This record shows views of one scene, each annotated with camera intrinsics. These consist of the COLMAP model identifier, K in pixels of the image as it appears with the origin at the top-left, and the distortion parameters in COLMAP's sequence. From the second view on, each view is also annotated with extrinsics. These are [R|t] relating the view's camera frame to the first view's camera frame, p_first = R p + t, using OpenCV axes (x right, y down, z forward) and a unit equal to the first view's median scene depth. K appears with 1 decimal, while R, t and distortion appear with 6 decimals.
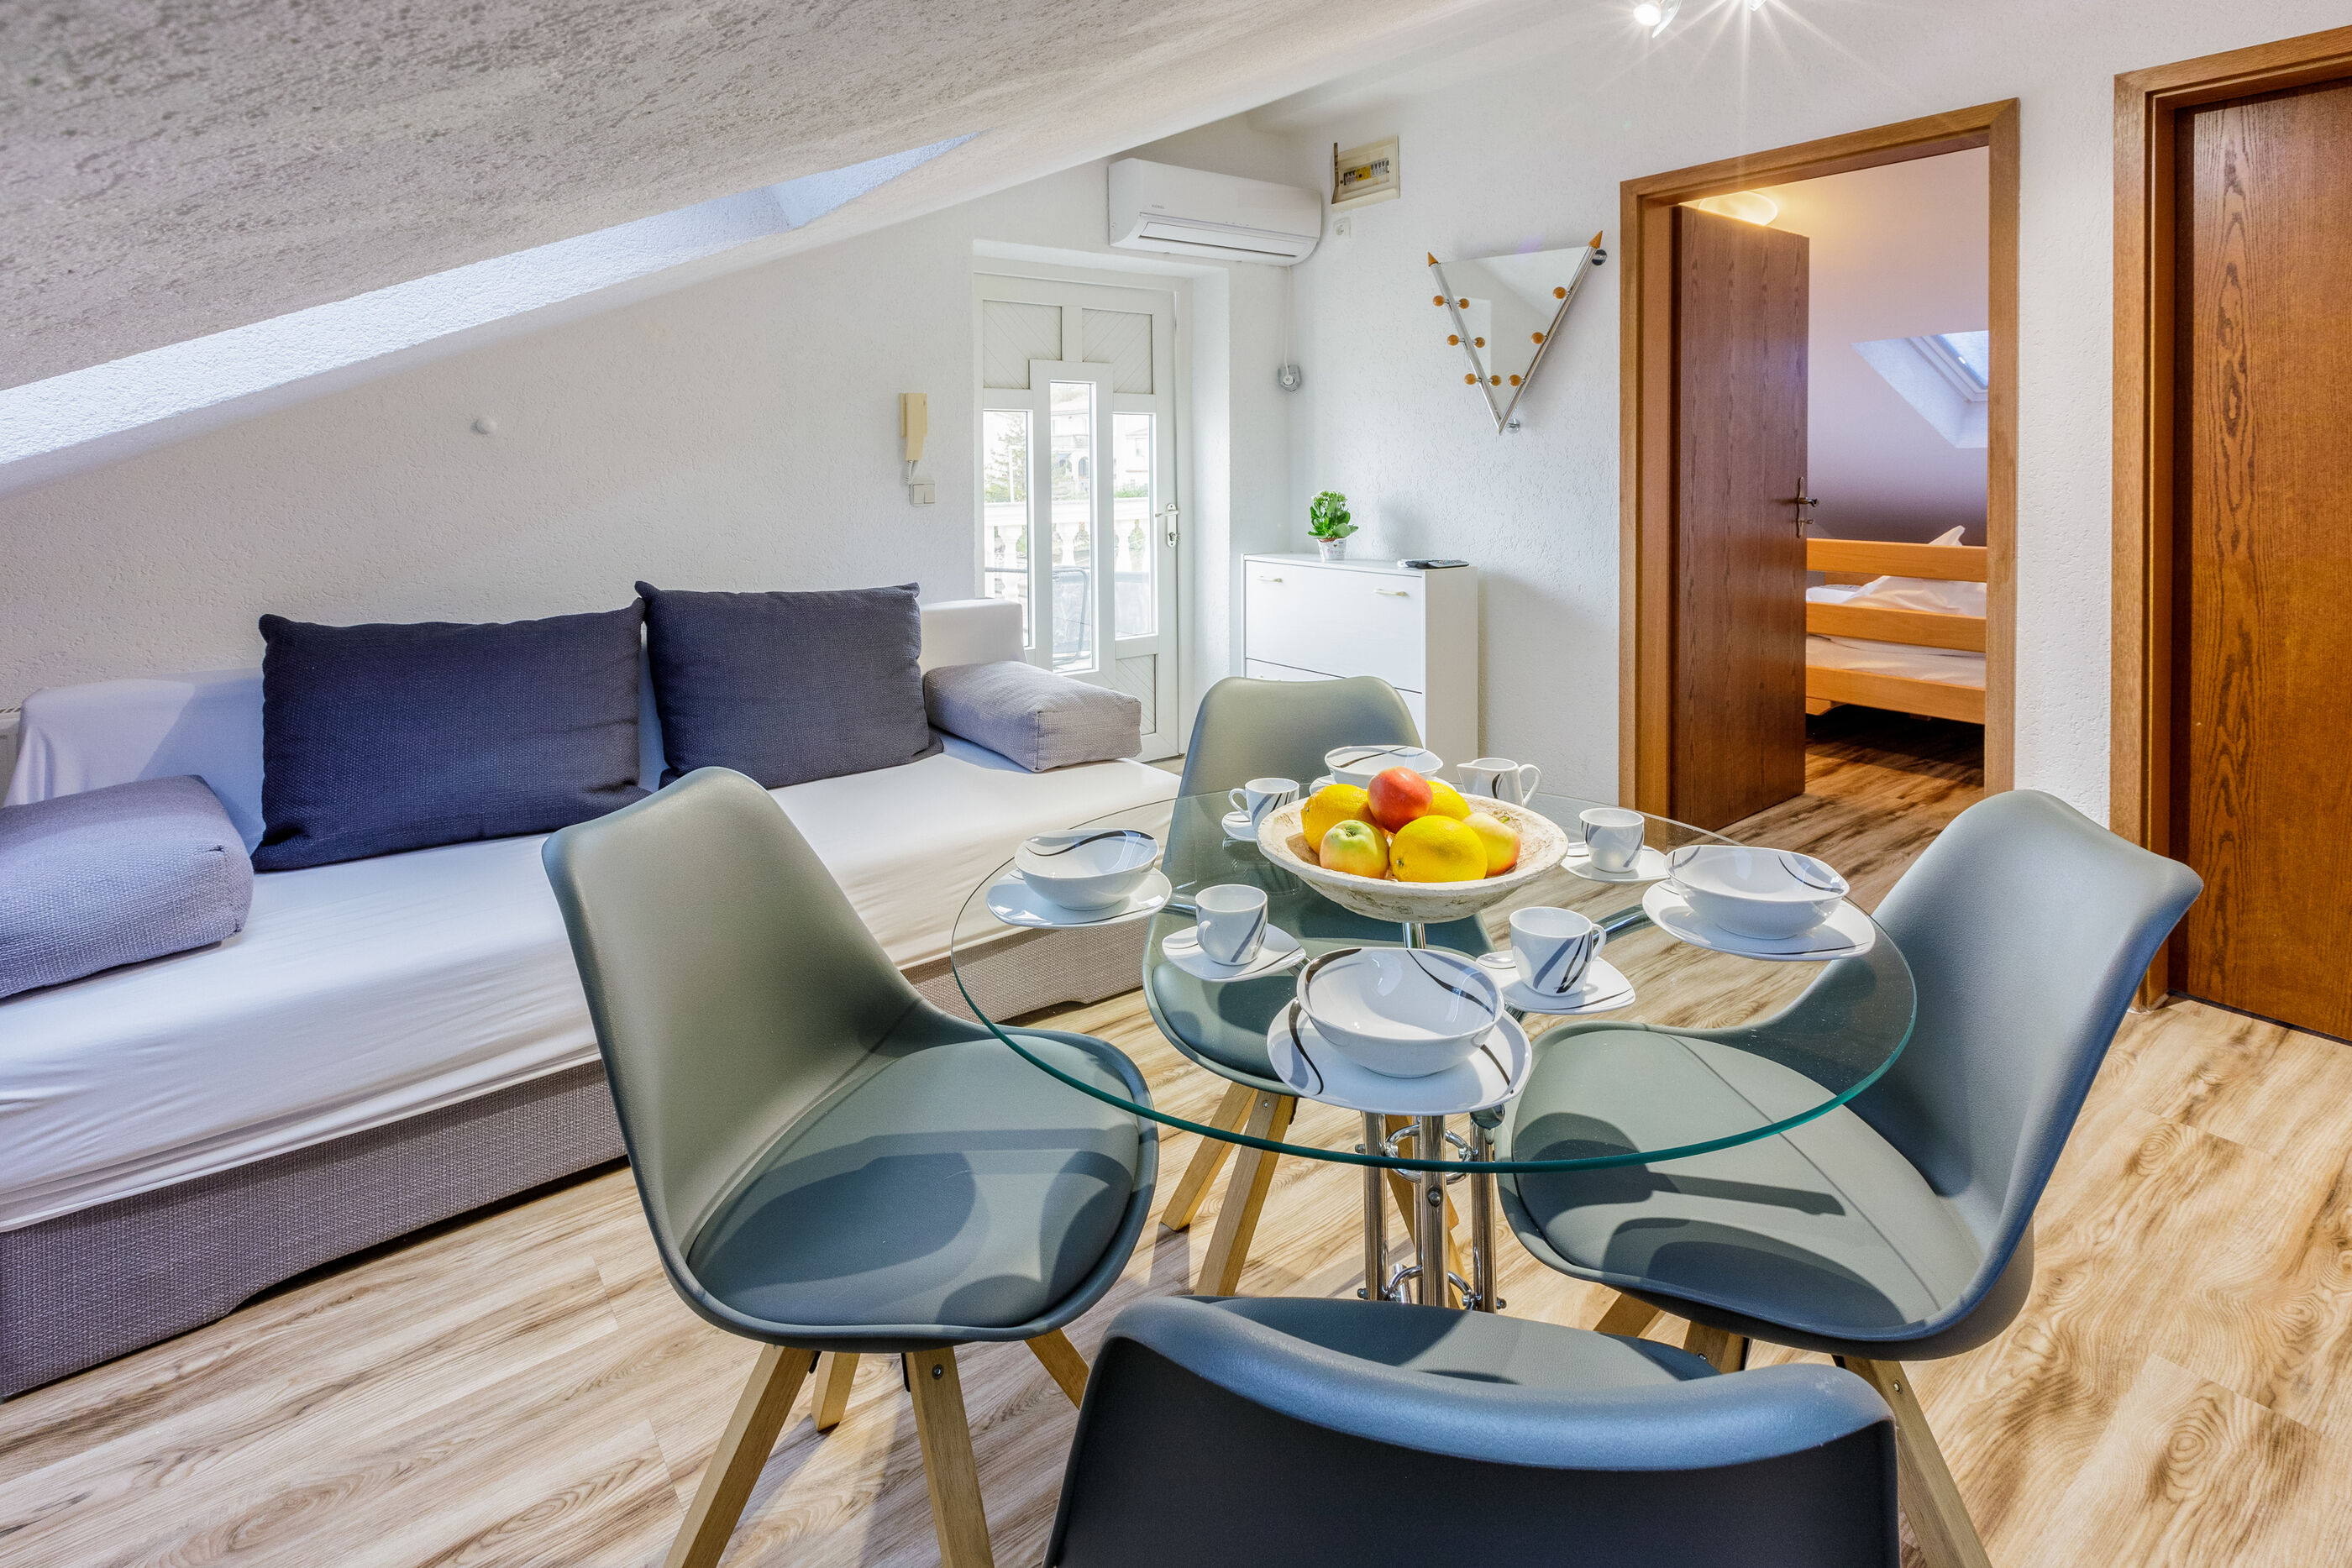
lens RADIAL K [[1074.0, 0, 1095.7], [0, 1074.0, 458.9], [0, 0, 1]] dist [-0.005059, 0.000122]
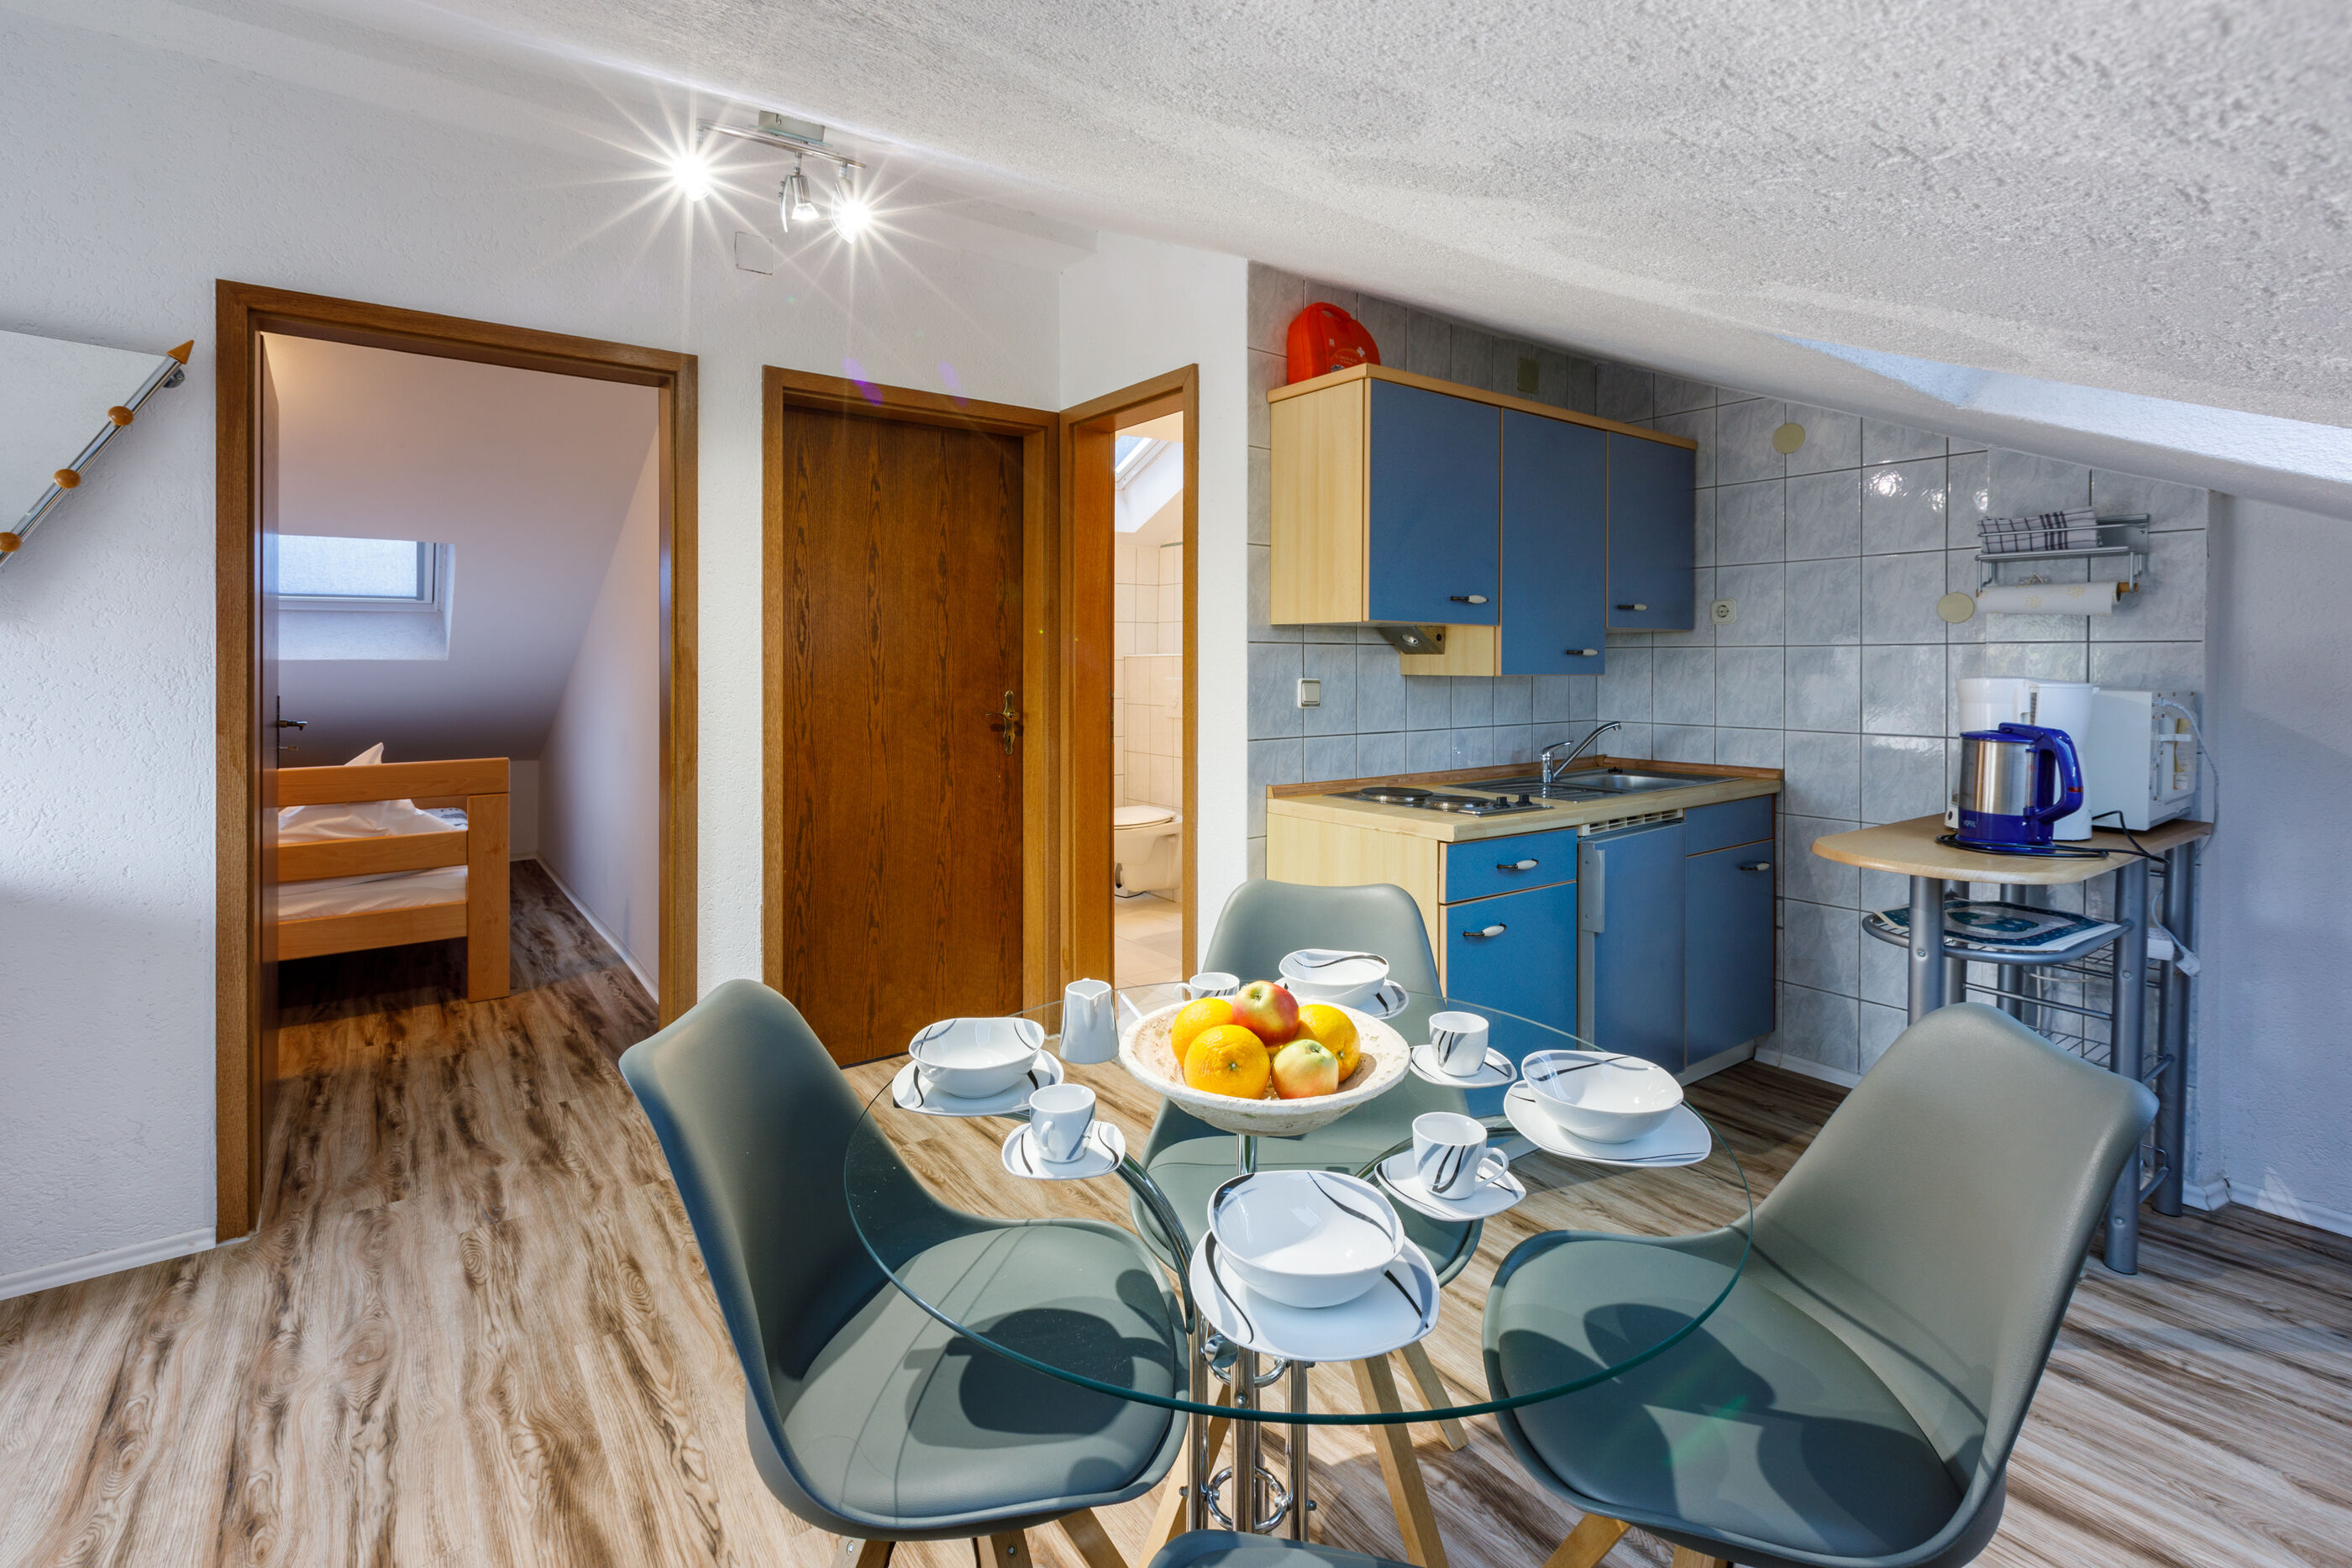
lens RADIAL K [[1074.0, 0, 1180.5], [0, 1074.0, 647.2], [0, 0, 1]] dist [-0.005059, 0.000122]
pose [[-0.040394, 0.021640, 0.998949, -0.213601], [0.002411, 0.999765, -0.021560, -0.000333], [-0.999181, 0.001538, -0.040437, 0.371925]]
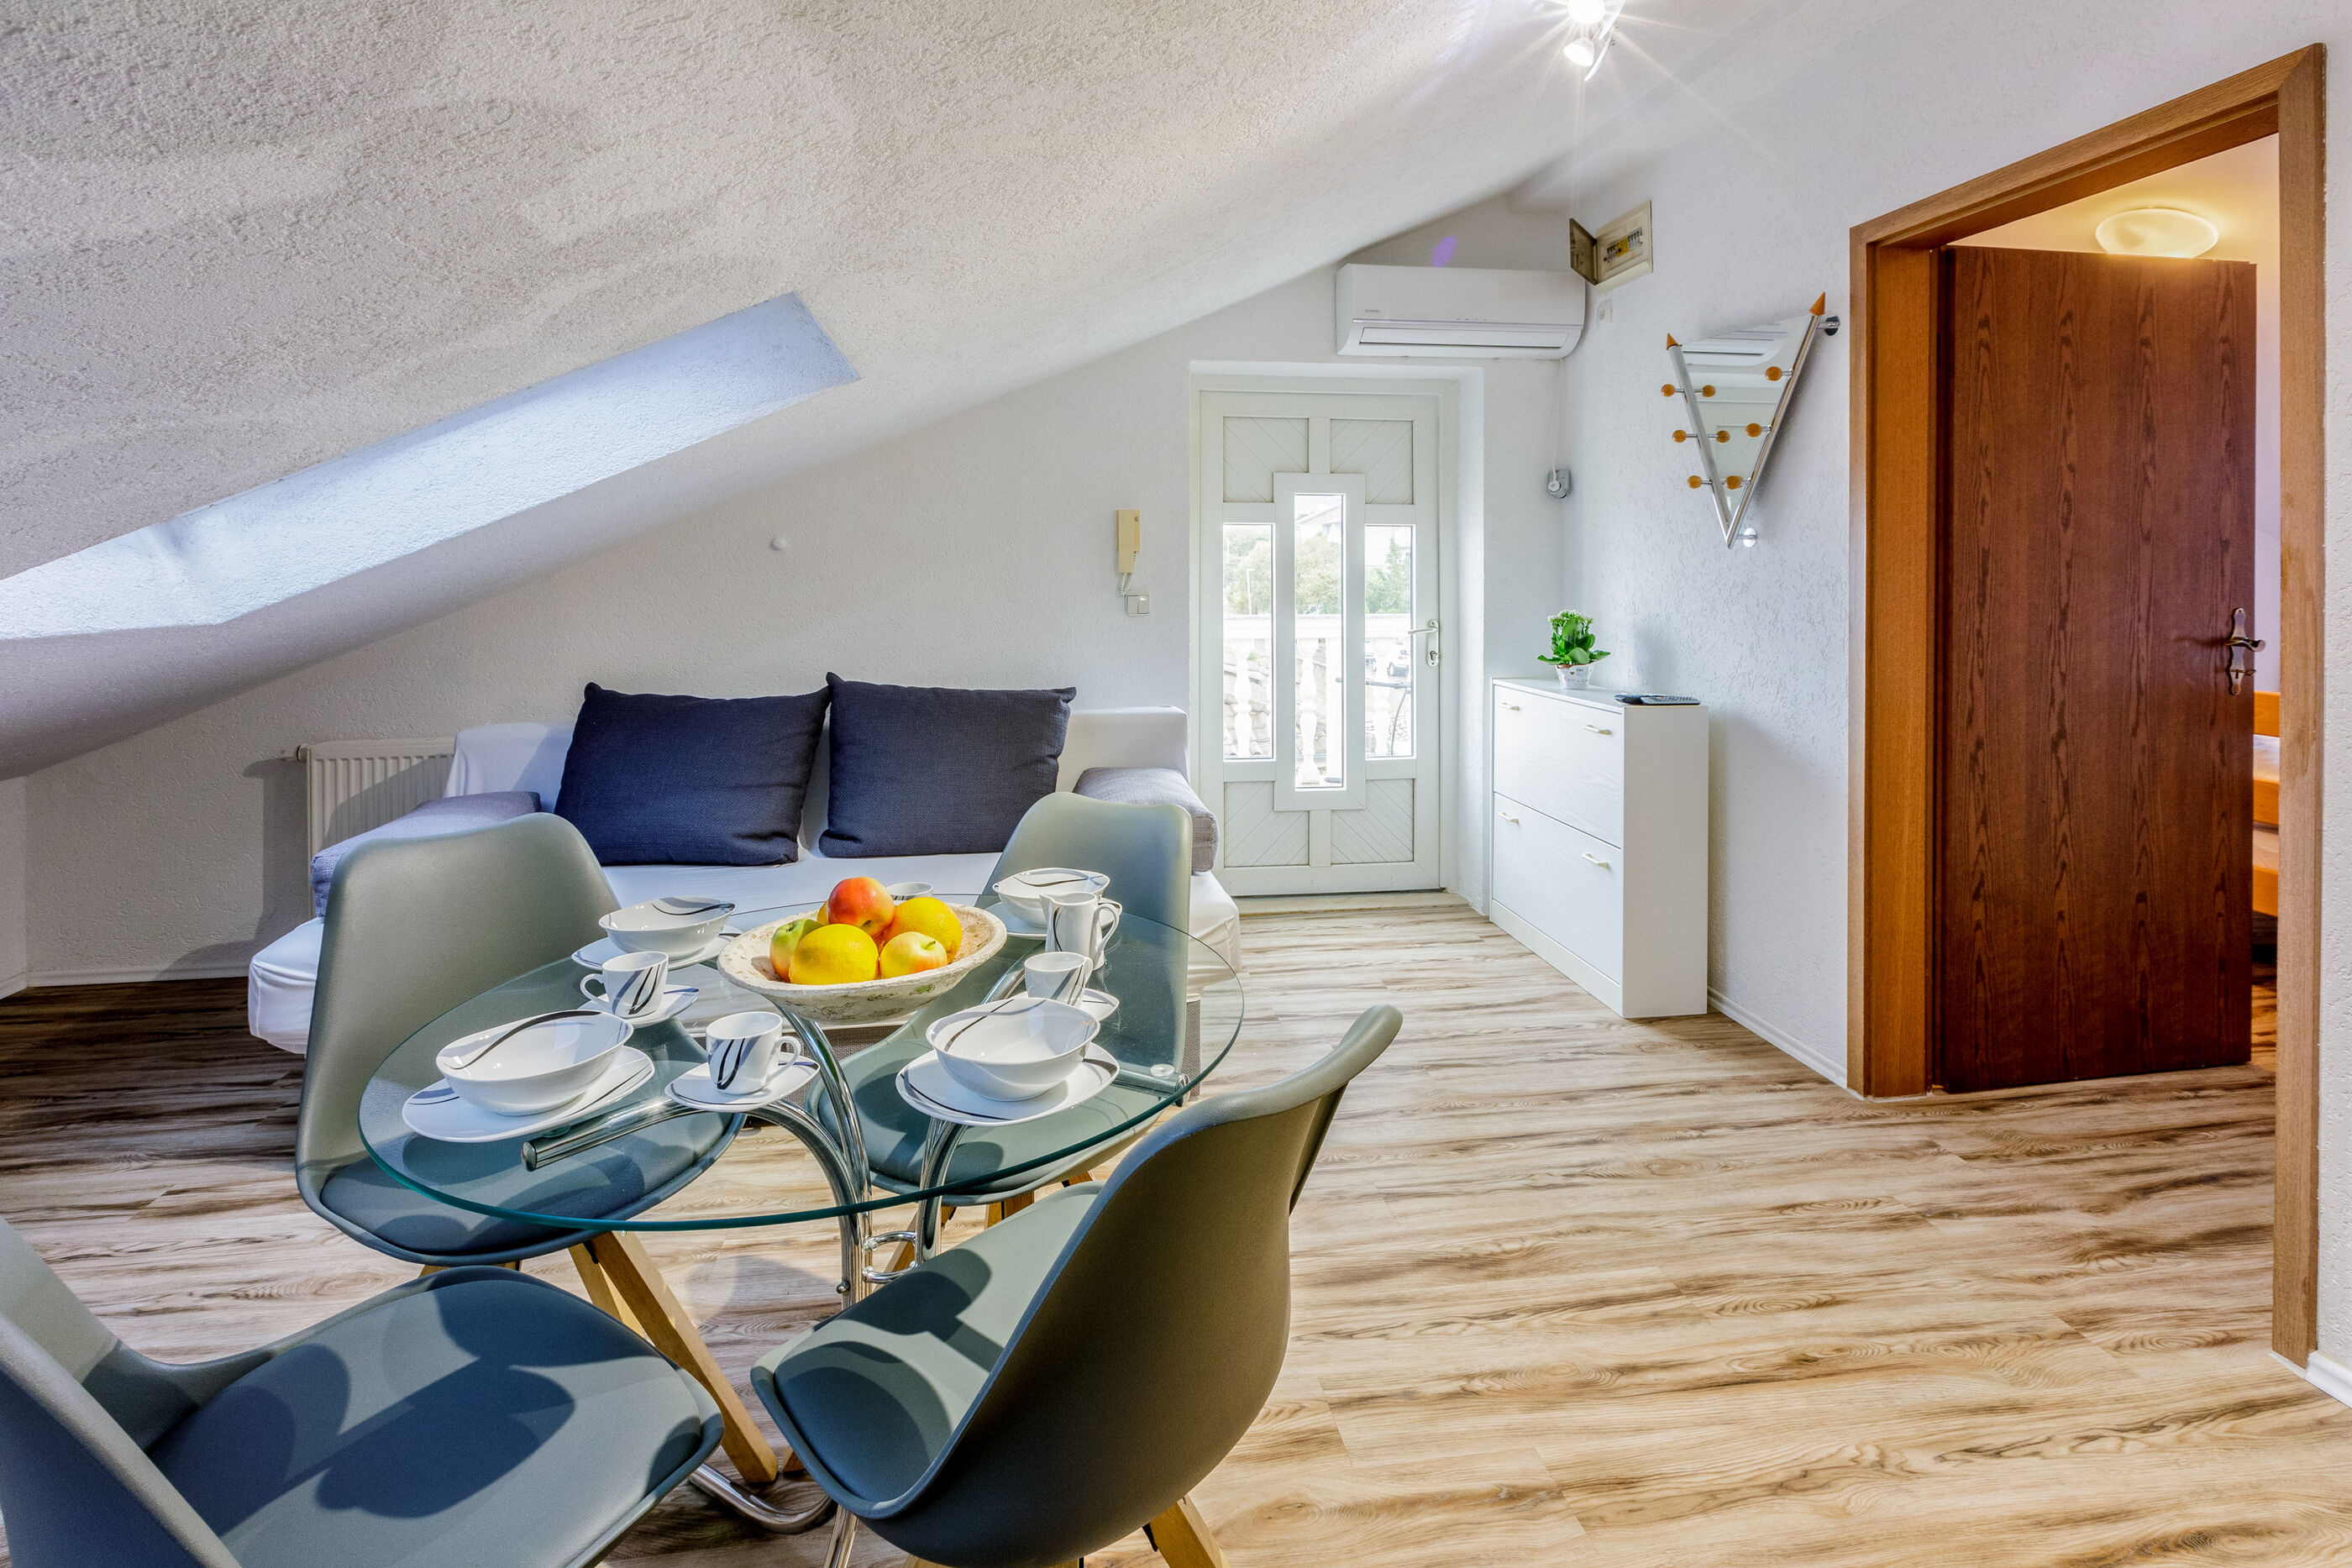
lens RADIAL K [[1074.0, 0, 1144.5], [0, 1074.0, 549.5], [0, 0, 1]] dist [-0.005059, 0.000122]
pose [[0.891960, -0.001703, -0.452110, 0.358943], [-0.004763, 0.999902, -0.013163, -0.008661], [0.452089, 0.013895, 0.891865, 0.061154]]
